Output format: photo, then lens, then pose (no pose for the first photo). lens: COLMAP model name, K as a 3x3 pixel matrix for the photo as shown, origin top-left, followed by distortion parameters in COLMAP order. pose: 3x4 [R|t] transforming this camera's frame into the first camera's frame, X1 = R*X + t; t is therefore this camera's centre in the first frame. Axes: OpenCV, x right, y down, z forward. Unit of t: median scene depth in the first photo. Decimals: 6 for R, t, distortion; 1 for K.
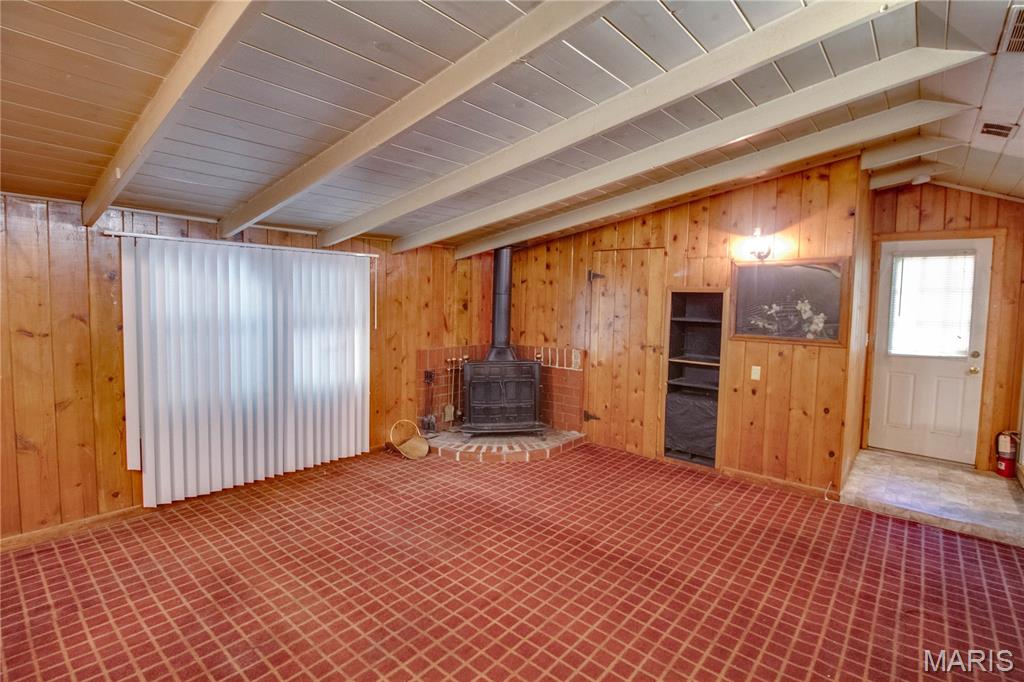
lens RADIAL K [[487.0, 0, 515.4], [0, 487.0, 324.9], [0, 0, 1]] dist [0.001537, -0.012039]
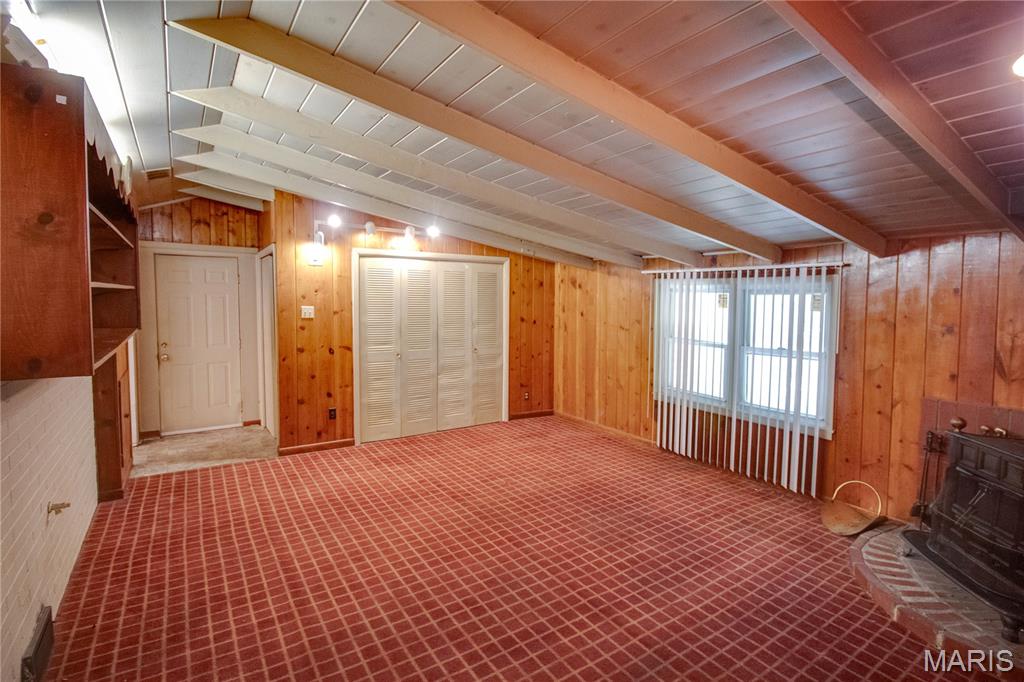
lens RADIAL K [[487.0, 0, 515.4], [0, 487.0, 324.9], [0, 0, 1]] dist [0.001537, -0.012039]
pose [[-0.268716, 0.032627, -0.962667, 0.855610], [-0.074092, 0.995765, 0.054430, -0.060454], [0.960366, 0.085952, -0.265160, 0.942608]]
